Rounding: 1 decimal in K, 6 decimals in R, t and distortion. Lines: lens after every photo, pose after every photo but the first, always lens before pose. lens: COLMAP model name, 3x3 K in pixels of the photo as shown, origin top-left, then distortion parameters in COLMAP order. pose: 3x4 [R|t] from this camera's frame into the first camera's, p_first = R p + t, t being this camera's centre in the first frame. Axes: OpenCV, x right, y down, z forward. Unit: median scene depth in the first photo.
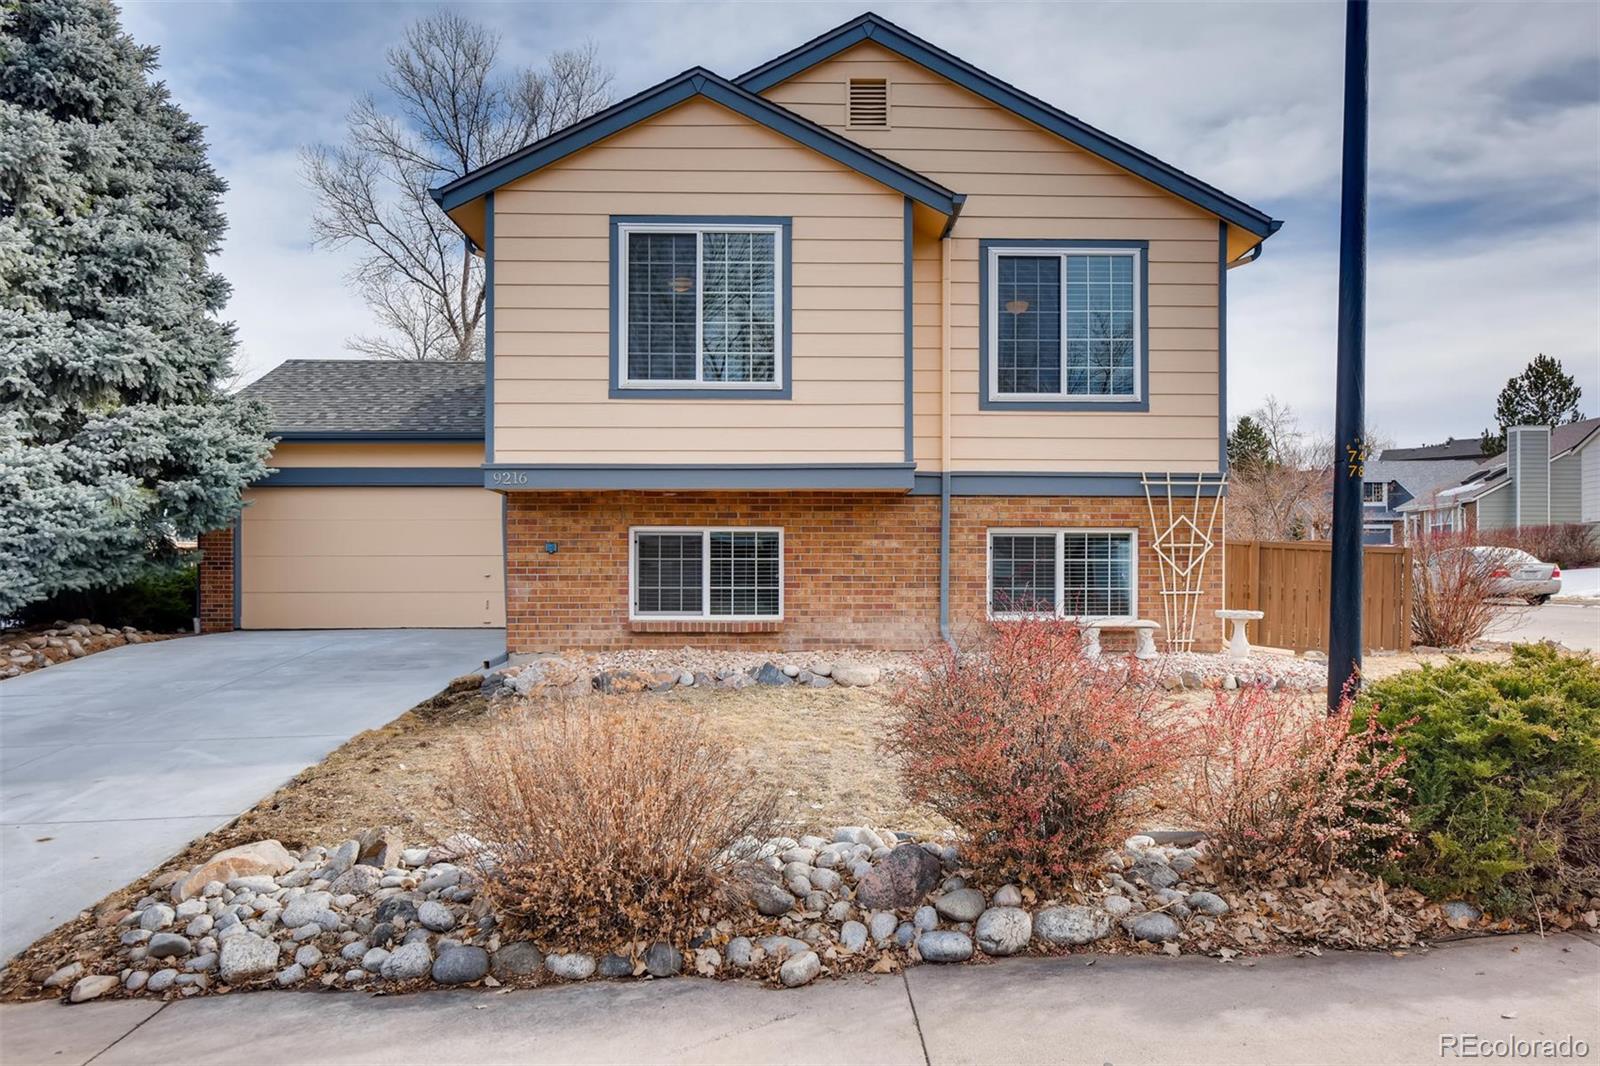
lens RADIAL K [[1077.1, 0, 803.0], [0, 1077.1, 549.6], [0, 0, 1]] dist [-0.001763, -0.000076]
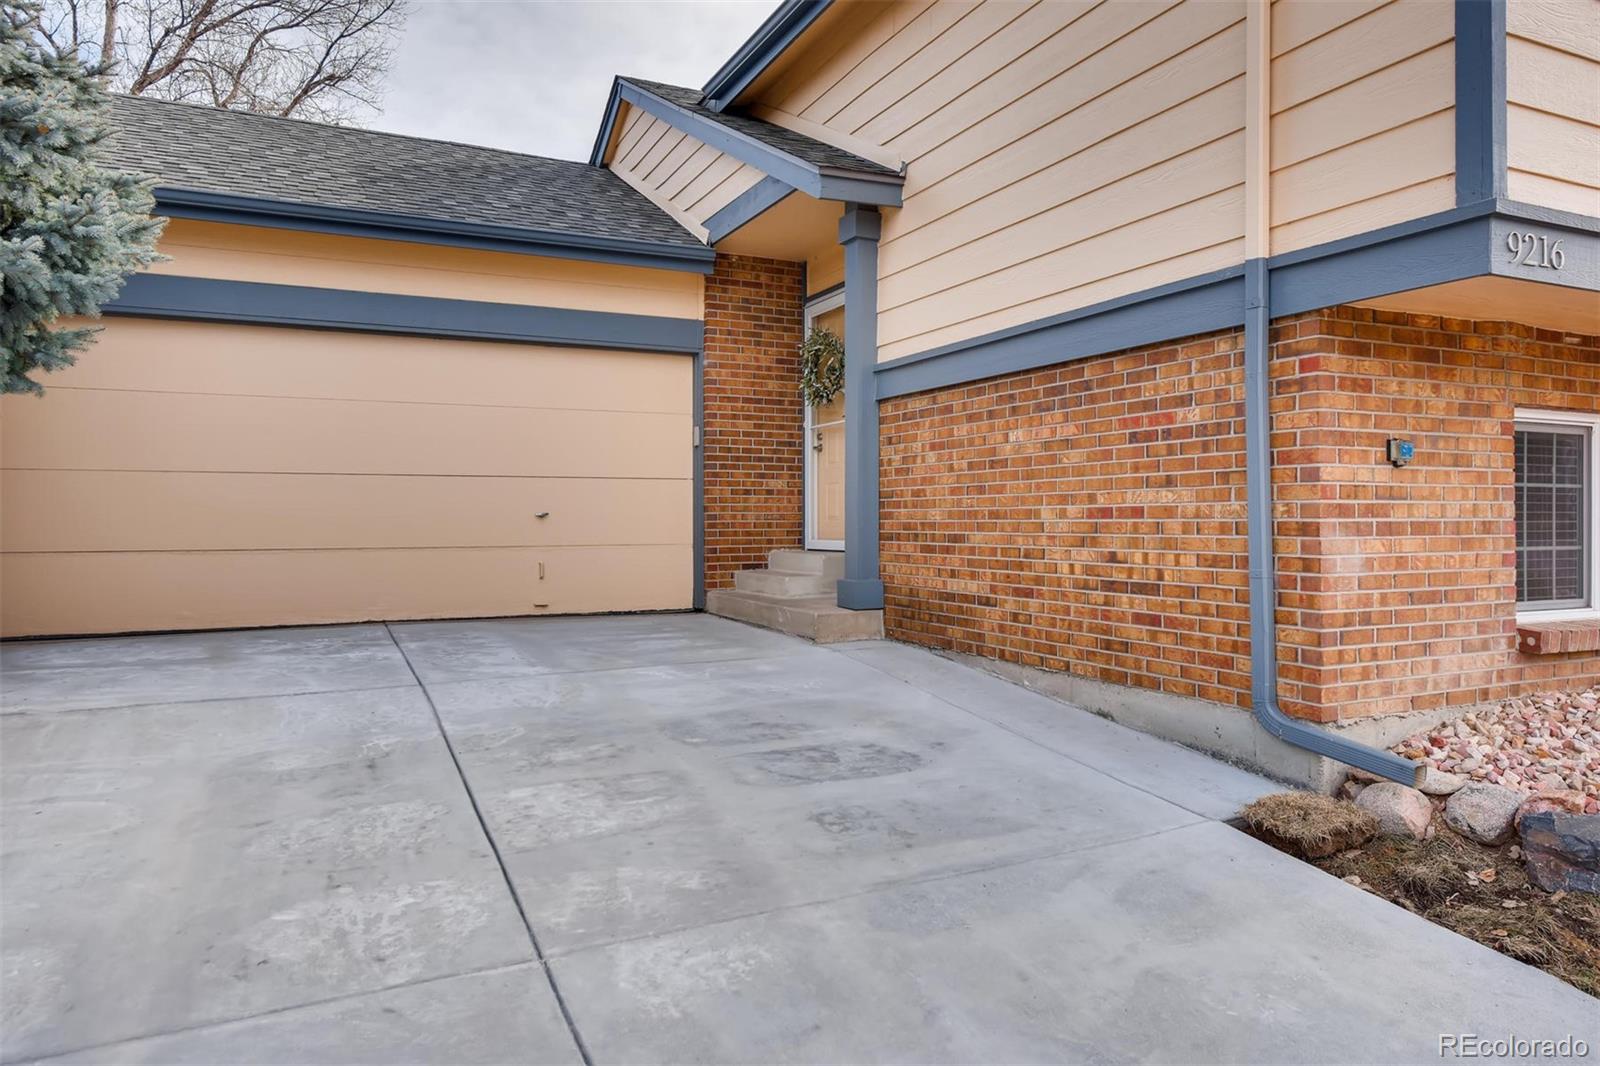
lens RADIAL K [[1077.1, 0, 801.5], [0, 1077.1, 518.6], [0, 0, 1]] dist [-0.001763, -0.000076]
pose [[0.913538, 0.000593, 0.406753, -0.597007], [-0.008594, 0.999804, 0.017844, 0.017542], [-0.406663, -0.019797, 0.913364, 0.725019]]
